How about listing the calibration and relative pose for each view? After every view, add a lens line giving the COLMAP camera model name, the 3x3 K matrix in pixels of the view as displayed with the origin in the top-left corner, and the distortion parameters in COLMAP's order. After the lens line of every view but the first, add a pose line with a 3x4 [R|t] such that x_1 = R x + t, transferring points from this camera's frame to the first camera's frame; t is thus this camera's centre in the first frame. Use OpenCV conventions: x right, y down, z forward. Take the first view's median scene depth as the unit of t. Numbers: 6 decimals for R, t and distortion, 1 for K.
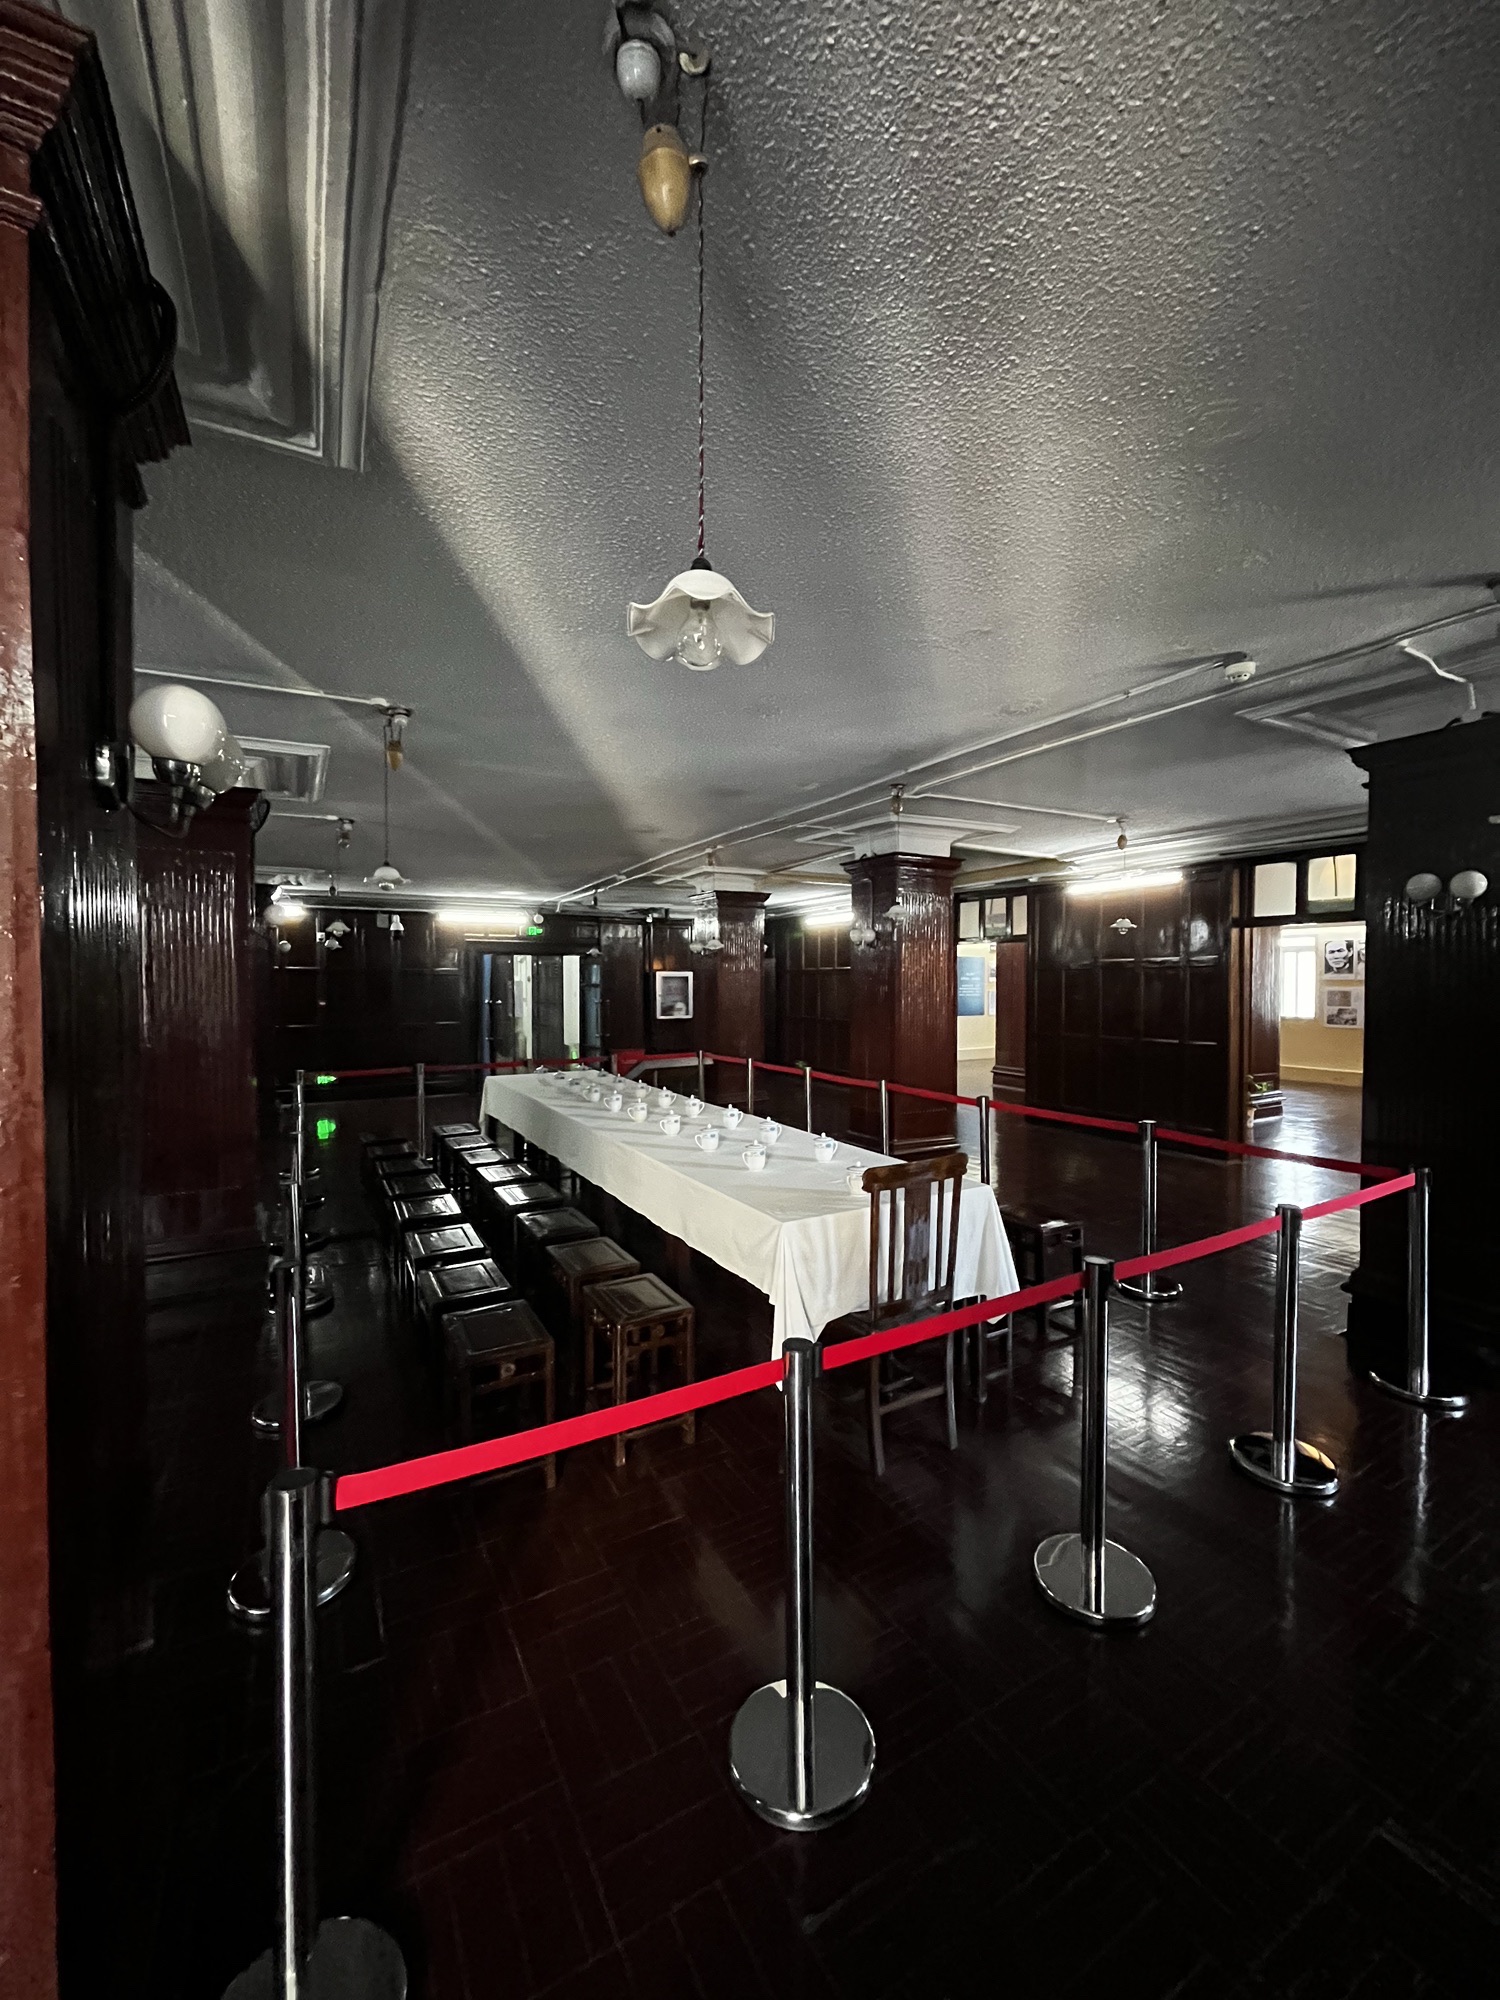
lens RADIAL K [[799.4, 0, 752.5], [0, 799.4, 994.3], [0, 0, 1]] dist [-0.000231, -0.000044]
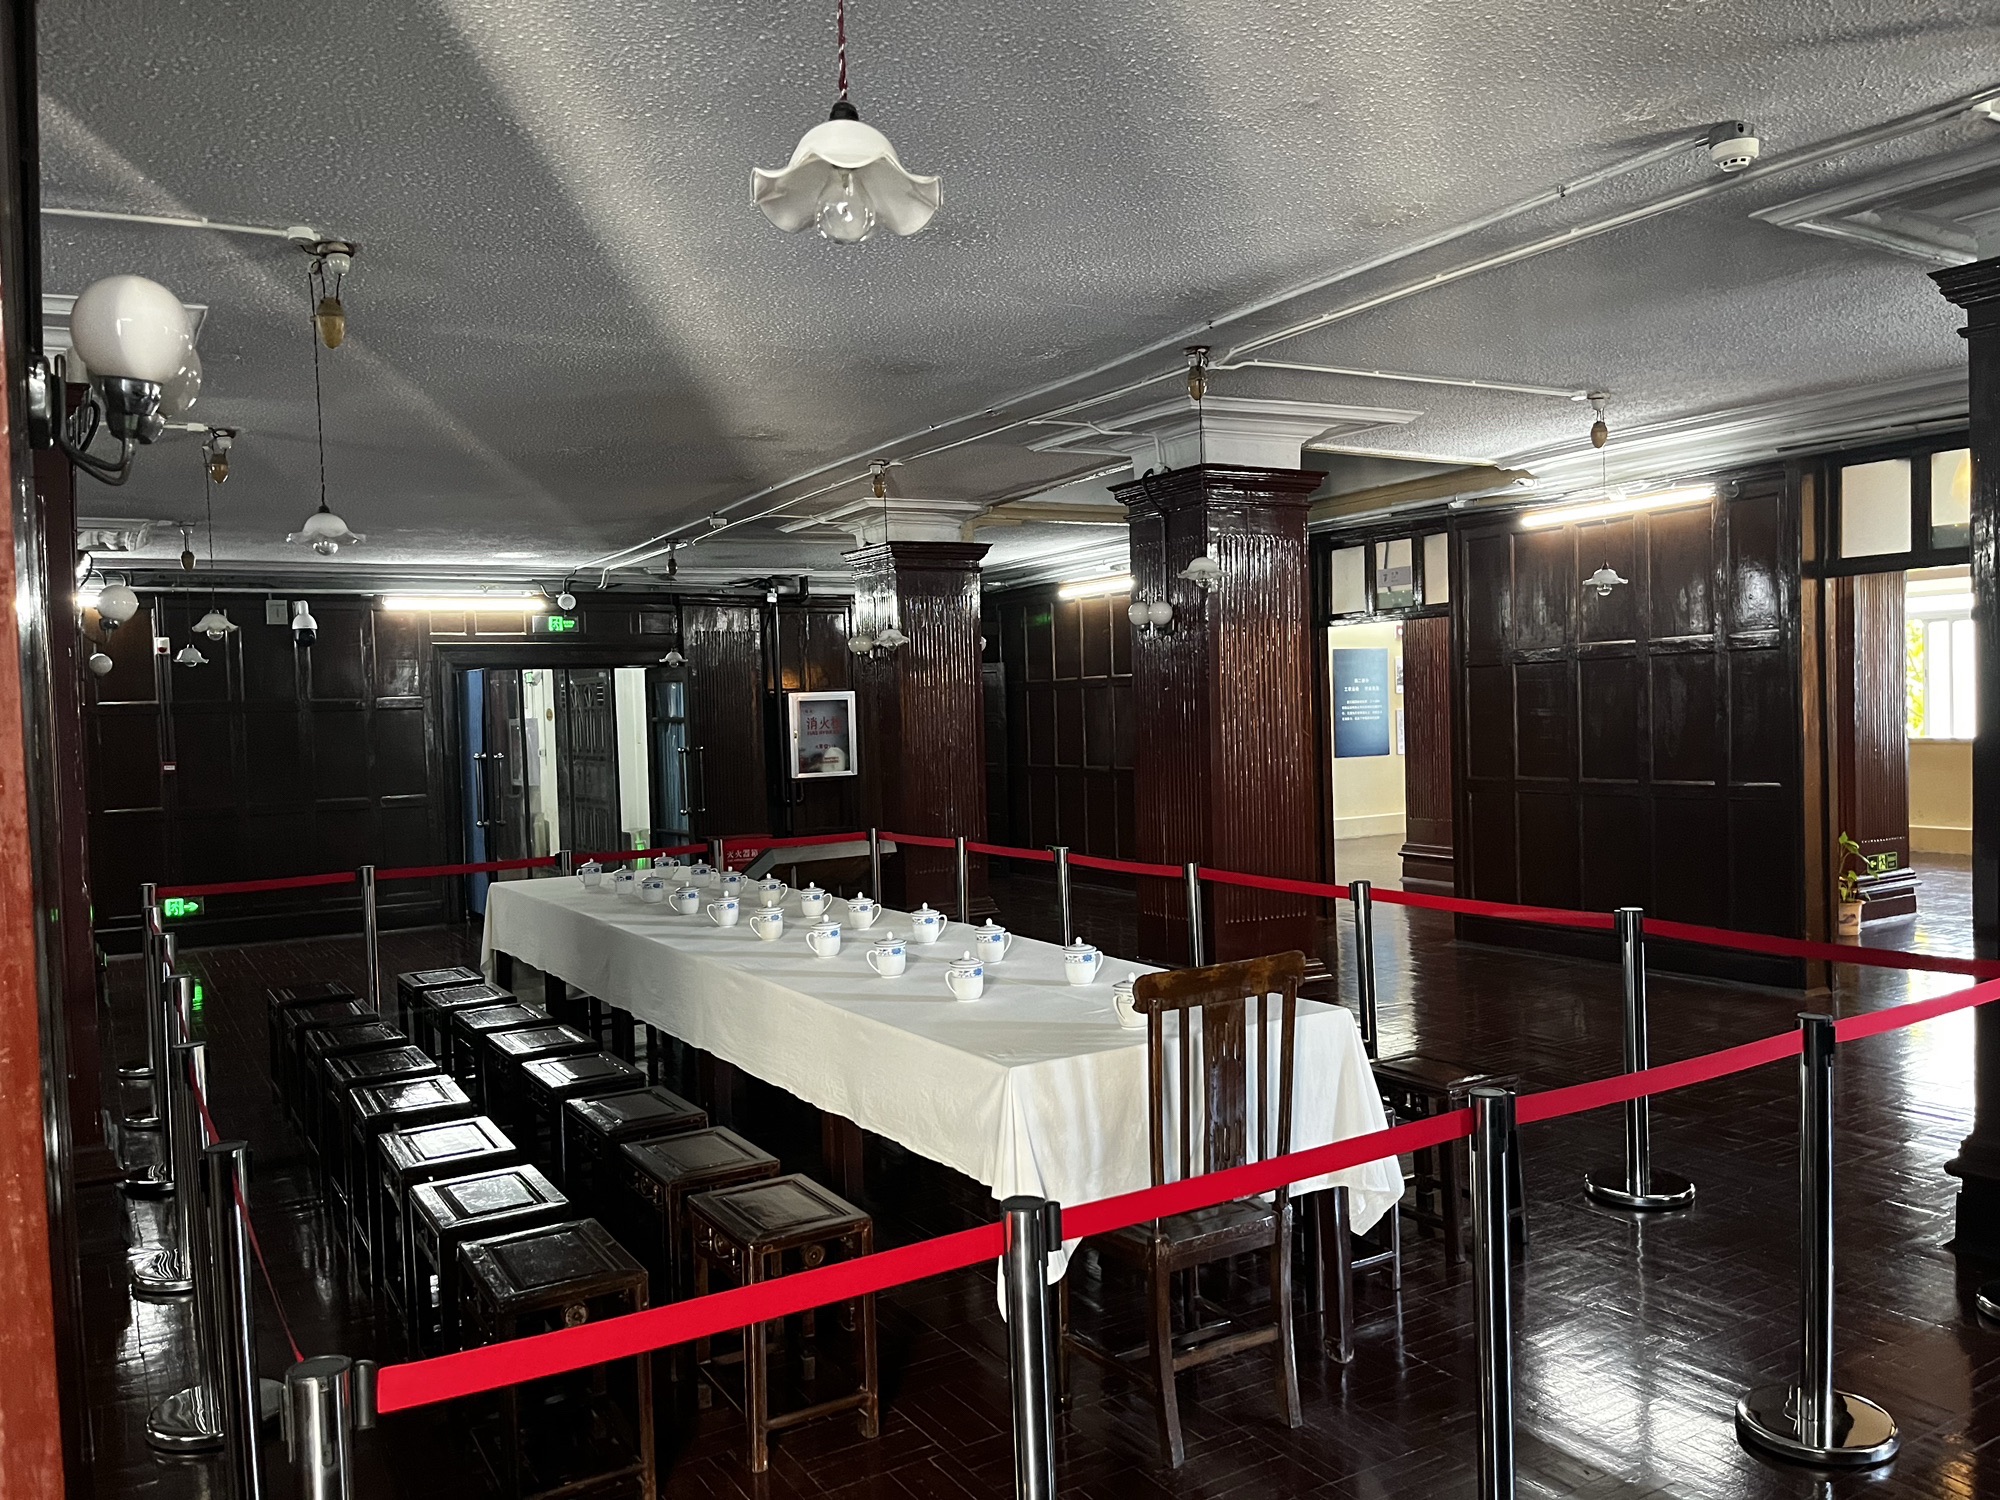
lens RADIAL K [[1514.3, 0, 1000.0], [0, 1514.3, 750.0], [0, 0, 1]] dist [0.087825, -0.110090]
pose [[0.999324, -0.031089, 0.019636, 0.008271], [0.030916, 0.999481, 0.009040, 0.014155], [-0.019907, -0.008427, 0.999766, -0.105017]]
